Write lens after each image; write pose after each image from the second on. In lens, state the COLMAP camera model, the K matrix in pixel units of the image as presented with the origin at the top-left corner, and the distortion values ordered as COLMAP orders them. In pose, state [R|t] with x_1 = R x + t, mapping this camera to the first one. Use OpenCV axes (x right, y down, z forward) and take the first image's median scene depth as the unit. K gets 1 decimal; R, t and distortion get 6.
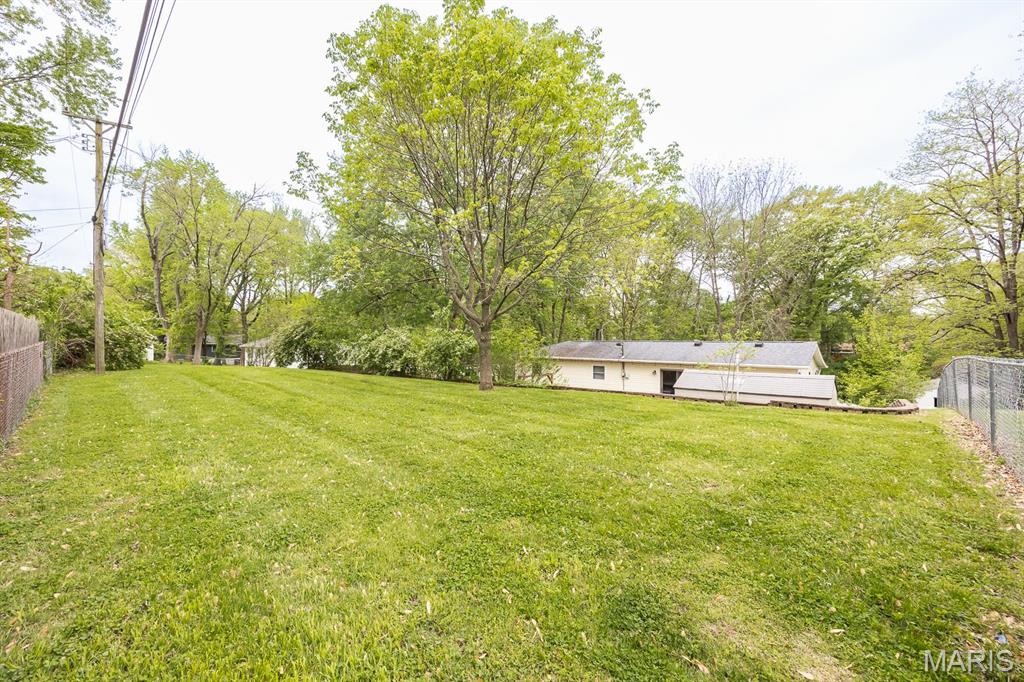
lens RADIAL K [[386.7, 0, 517.4], [0, 386.7, 337.7], [0, 0, 1]] dist [-0.001336, -0.000214]
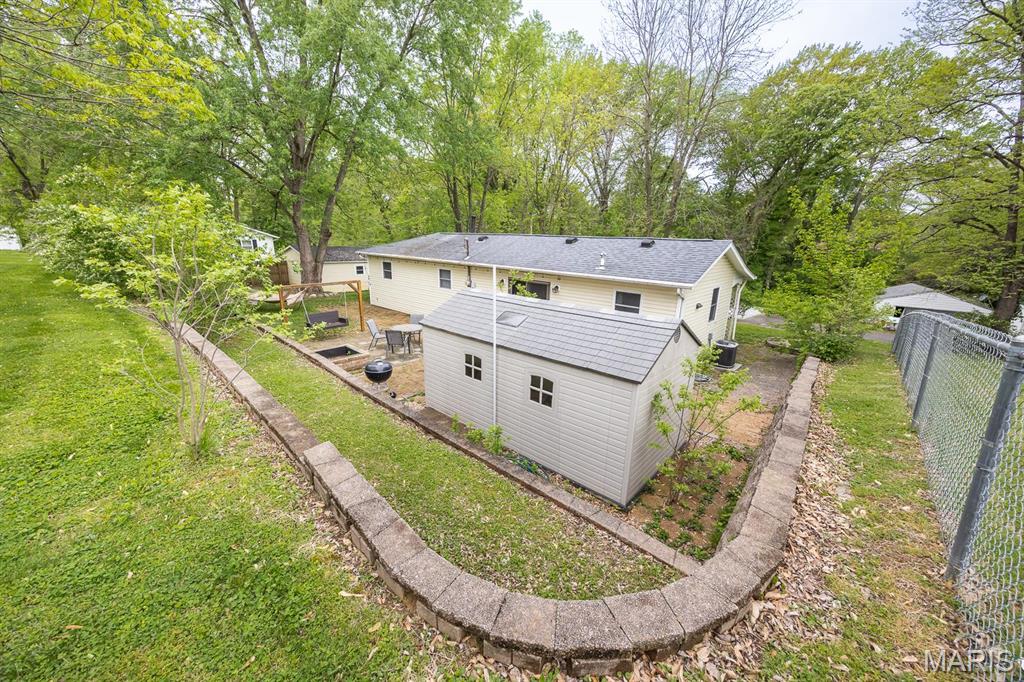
lens RADIAL K [[386.7, 0, 504.0], [0, 386.7, 334.6], [0, 0, 1]] dist [-0.001336, -0.000214]
pose [[0.999643, 0.013502, 0.023050, 0.255360], [-0.019020, 0.965622, 0.259254, 0.001758], [-0.018757, -0.259600, 0.965534, 0.237136]]
